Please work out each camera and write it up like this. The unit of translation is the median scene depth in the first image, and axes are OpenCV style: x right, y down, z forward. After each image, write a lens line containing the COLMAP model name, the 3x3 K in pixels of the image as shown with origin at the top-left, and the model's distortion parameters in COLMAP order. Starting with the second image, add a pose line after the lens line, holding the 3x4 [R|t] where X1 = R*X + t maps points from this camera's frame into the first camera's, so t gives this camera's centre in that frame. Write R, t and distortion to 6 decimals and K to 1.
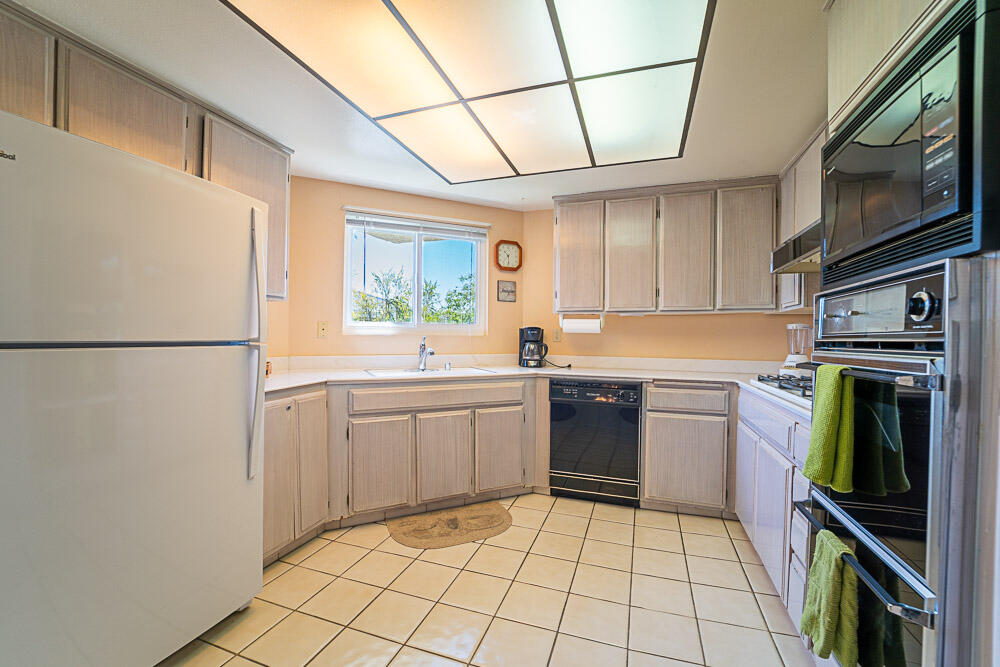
lens RADIAL K [[408.3, 0, 499.8], [0, 408.3, 338.6], [0, 0, 1]] dist [-0.020102, -0.000303]
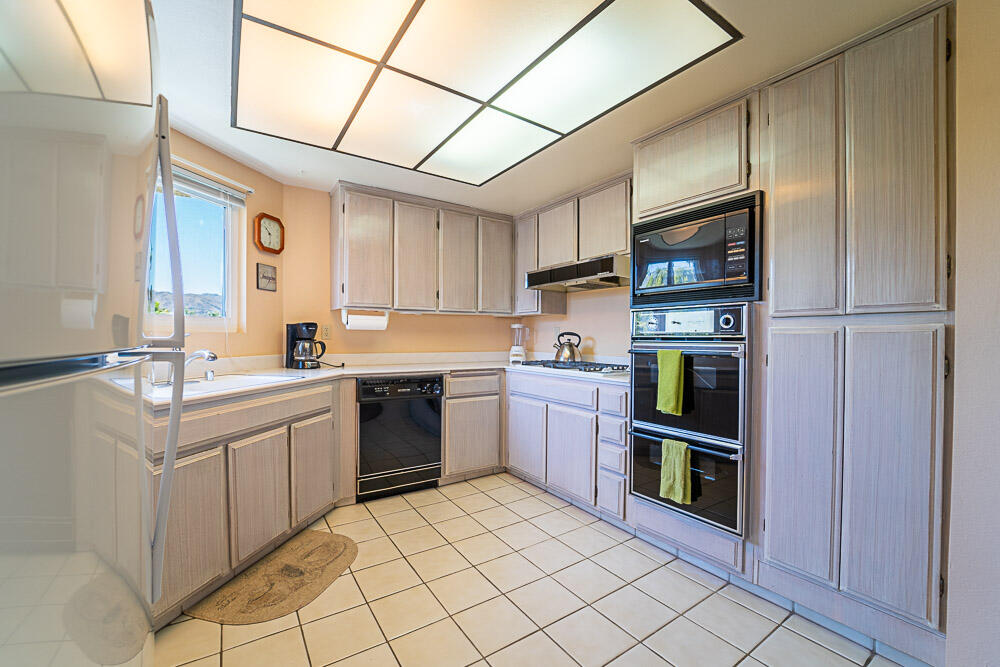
lens RADIAL K [[408.3, 0, 499.8], [0, 408.3, 338.6], [0, 0, 1]] dist [-0.020102, -0.000303]
pose [[0.602498, -0.011880, 0.798032, -0.431212], [0.002982, 0.999916, 0.012634, -0.004683], [-0.798115, -0.005233, 0.602483, 0.182777]]
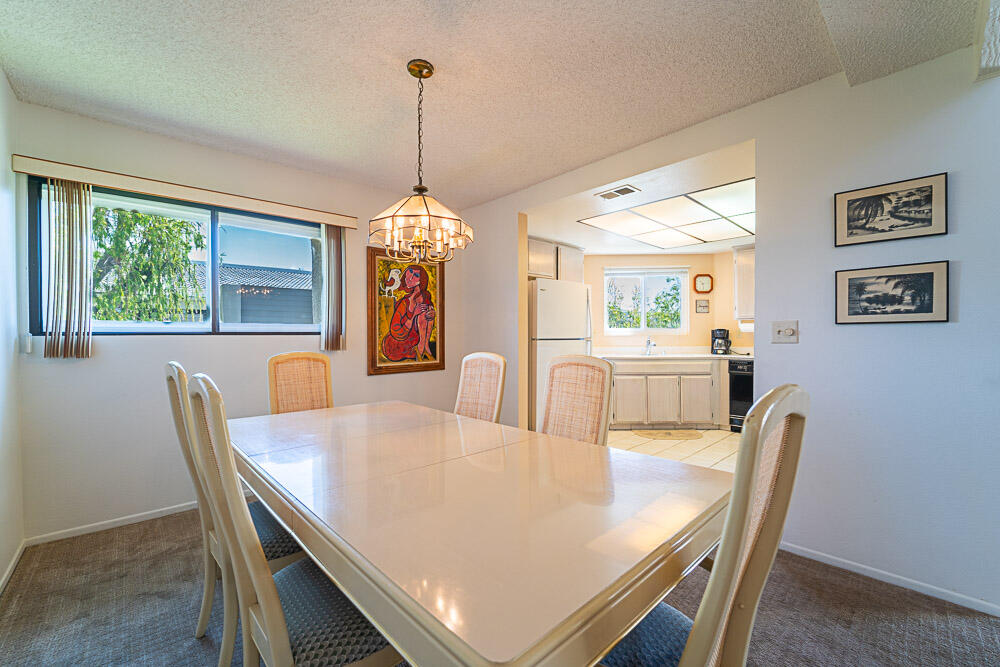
lens RADIAL K [[408.3, 0, 499.8], [0, 408.3, 338.6], [0, 0, 1]] dist [-0.020102, -0.000303]
pose [[0.882525, -0.011182, -0.470132, 0.077290], [0.010357, 0.999937, -0.004340, 0.008363], [0.470151, -0.001039, 0.882586, -0.921181]]
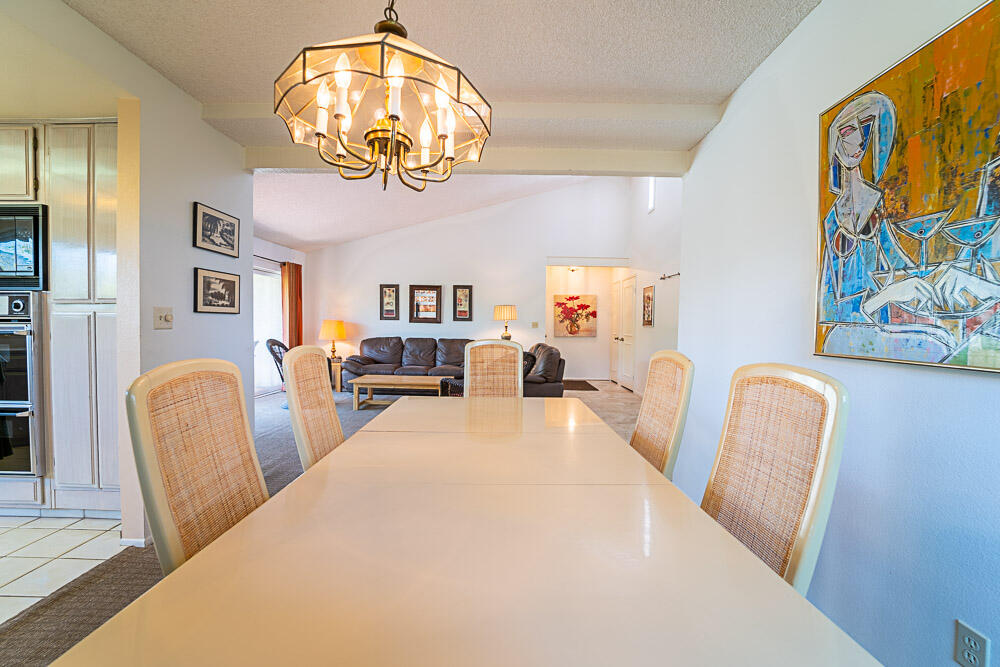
lens RADIAL K [[408.3, 0, 499.8], [0, 408.3, 338.6], [0, 0, 1]] dist [-0.020102, -0.000303]
pose [[-0.319611, -0.045164, 0.946472, -0.727549], [-0.010493, 0.998971, 0.044126, -0.002867], [-0.947491, 0.004172, -0.319756, -0.355873]]
